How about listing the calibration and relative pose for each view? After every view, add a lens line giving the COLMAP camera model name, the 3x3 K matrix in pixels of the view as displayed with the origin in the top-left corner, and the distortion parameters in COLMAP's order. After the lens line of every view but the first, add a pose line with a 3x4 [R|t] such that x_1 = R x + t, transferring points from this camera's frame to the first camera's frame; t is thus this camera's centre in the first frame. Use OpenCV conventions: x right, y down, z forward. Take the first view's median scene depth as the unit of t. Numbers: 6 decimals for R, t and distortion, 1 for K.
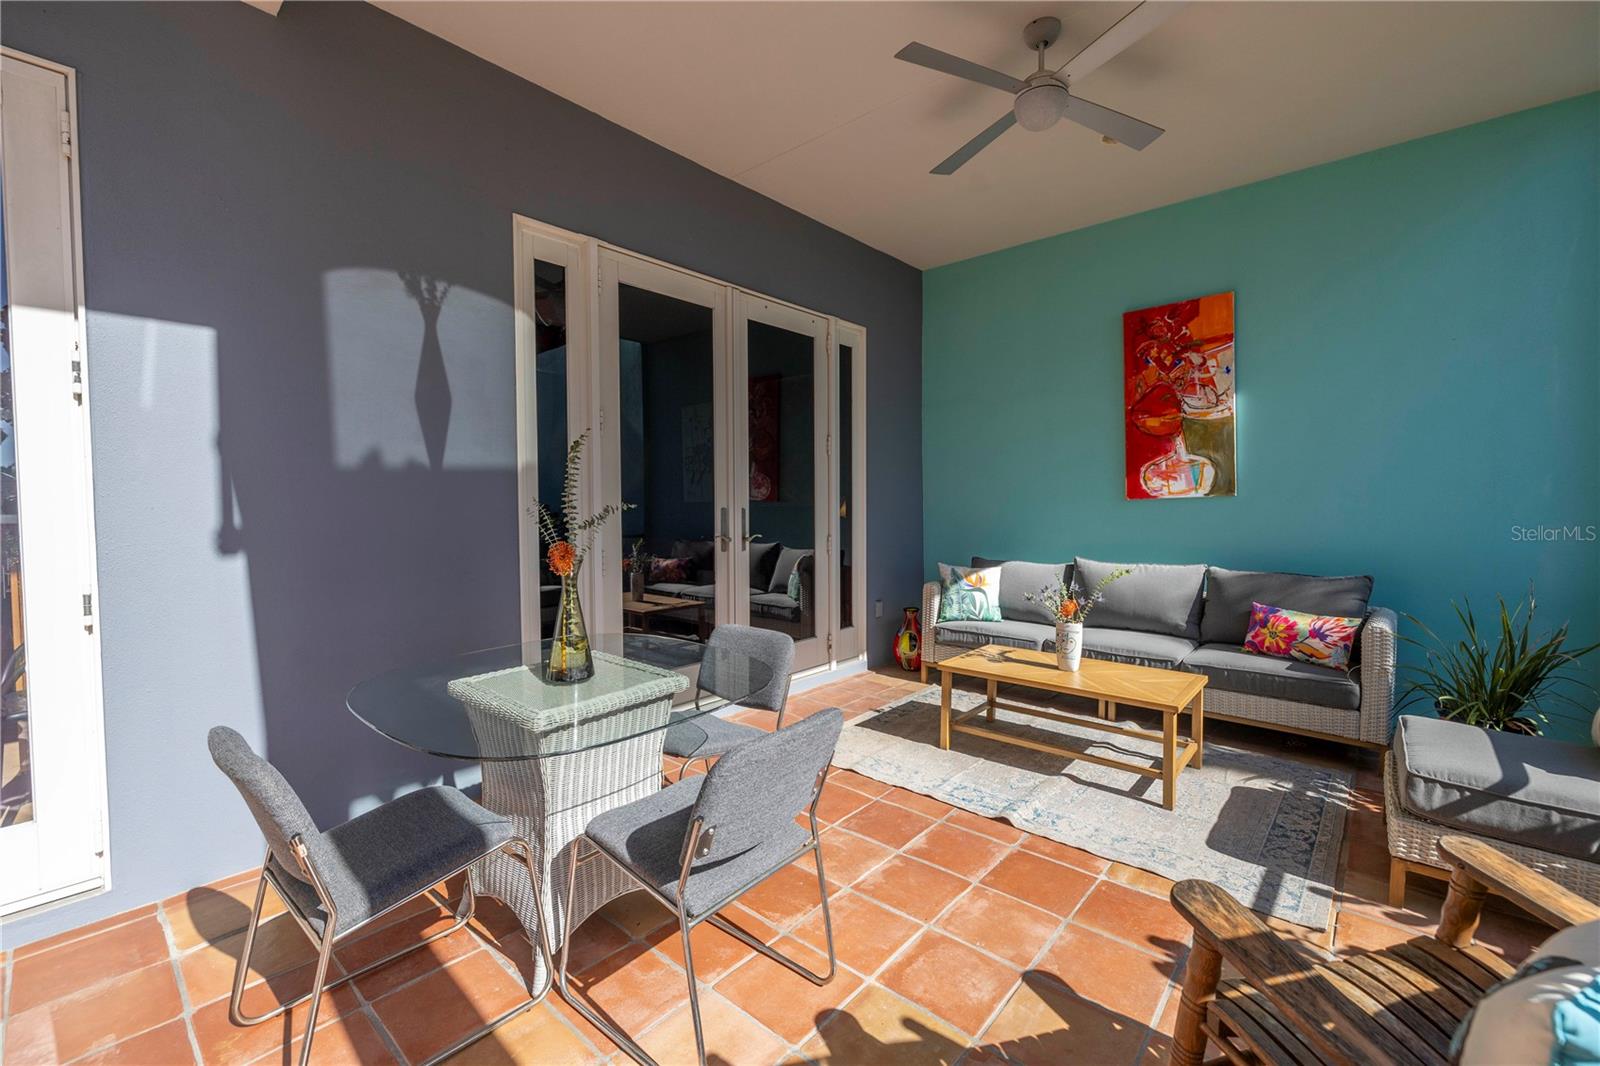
lens RADIAL K [[677.3, 0, 792.0], [0, 677.3, 517.0], [0, 0, 1]] dist [-0.001919, -0.000052]
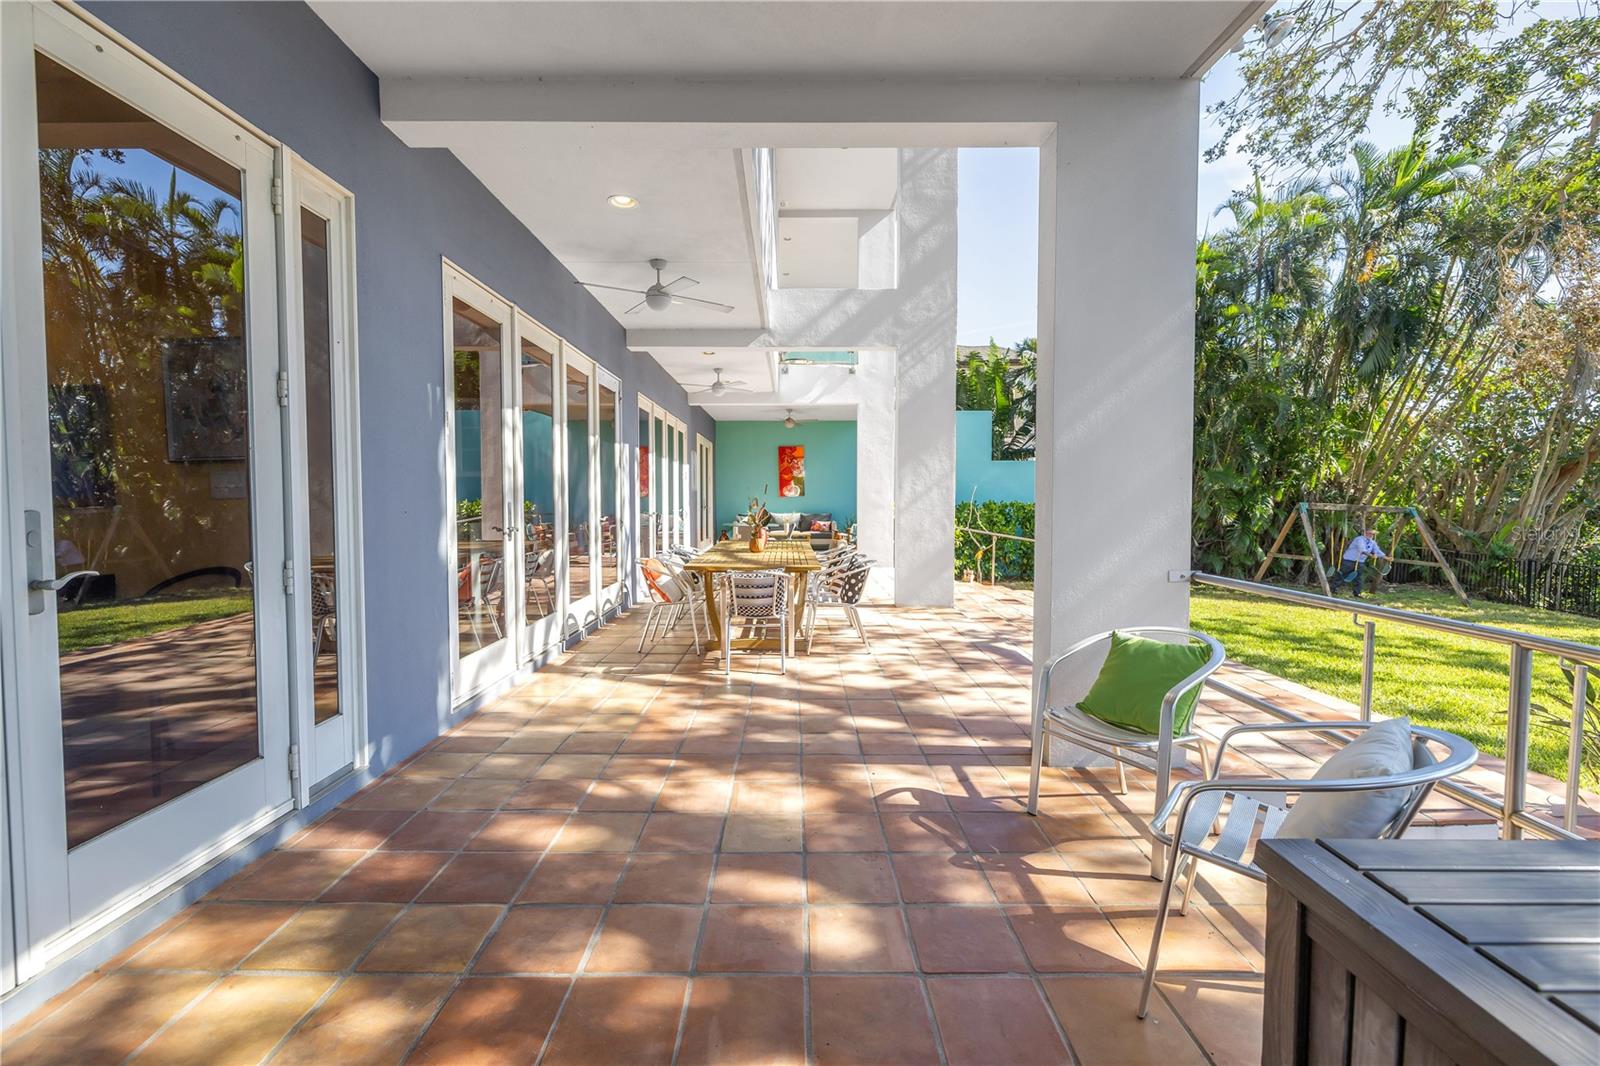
lens RADIAL K [[718.9, 0, 796.6], [0, 718.9, 526.4], [0, 0, 1]] dist [0.000899, 0.002353]
pose [[0.736538, -0.026249, 0.675887, -2.219643], [0.015509, 0.999639, 0.021921, 0.052866], [-0.676219, -0.005663, 0.736679, -2.069504]]
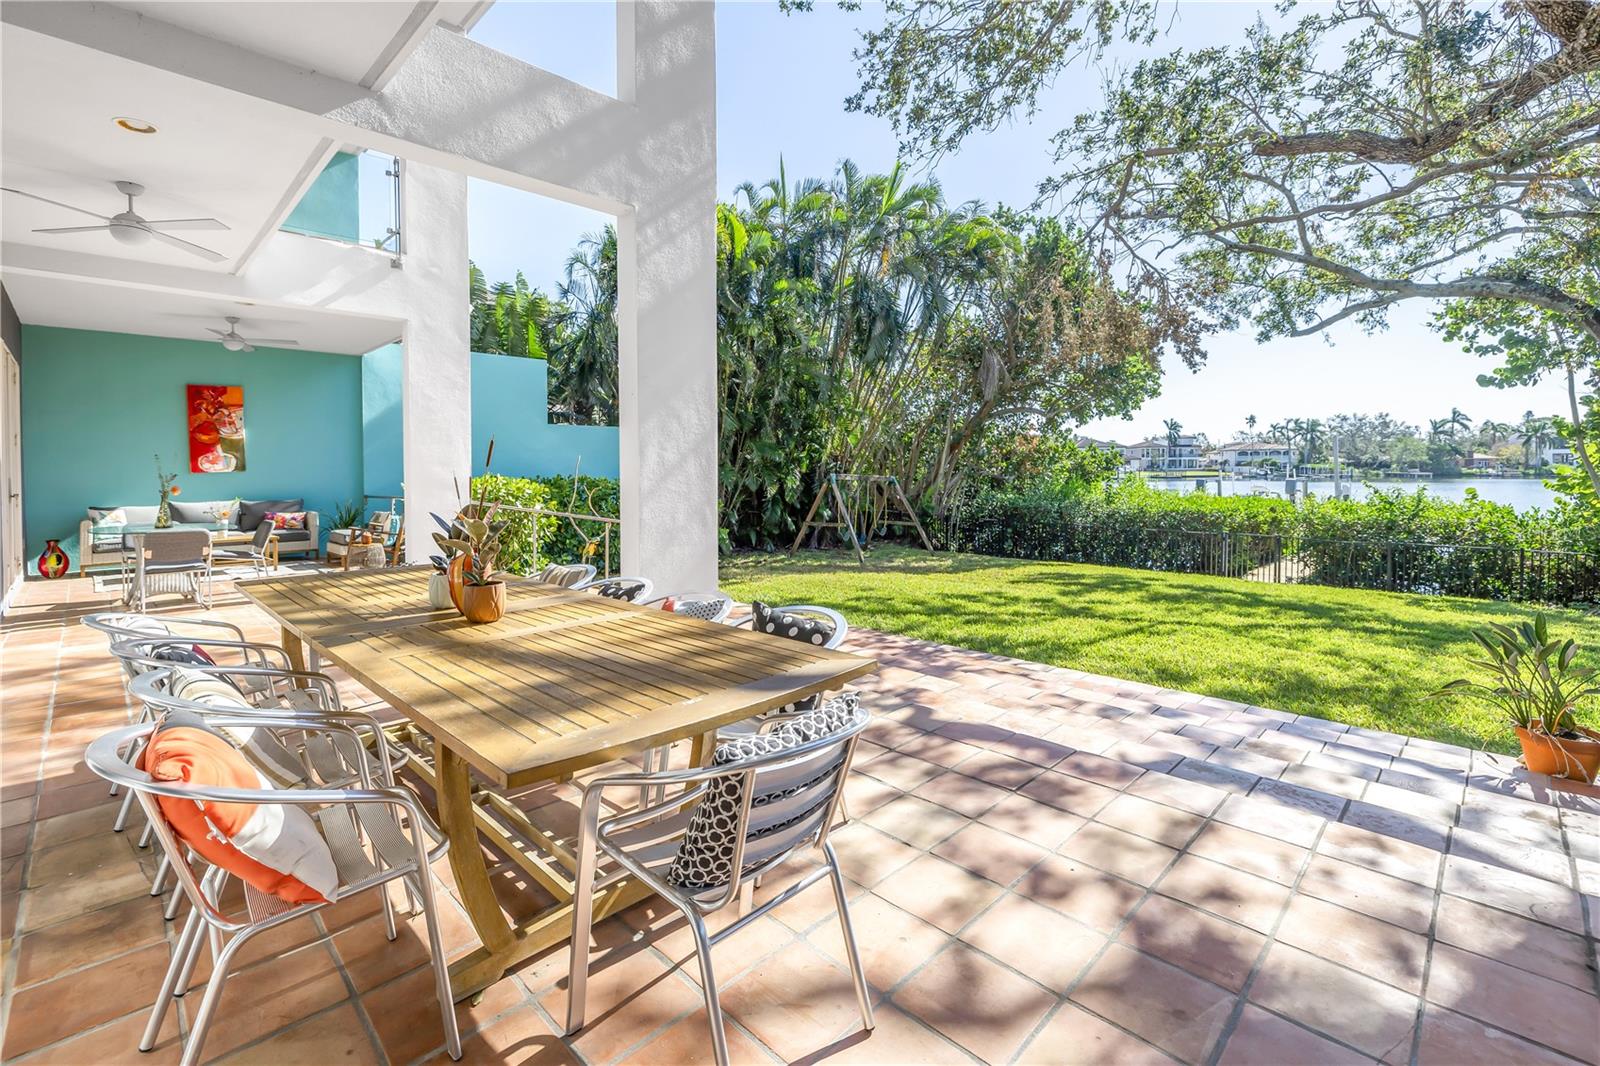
lens RADIAL K [[718.9, 0, 813.2], [0, 718.9, 479.3], [0, 0, 1]] dist [0.000899, 0.002353]
pose [[0.035058, -0.013493, 0.999294, -1.776701], [0.031079, 0.999440, 0.012404, 0.027266], [-0.998902, 0.030623, 0.035458, -1.070984]]
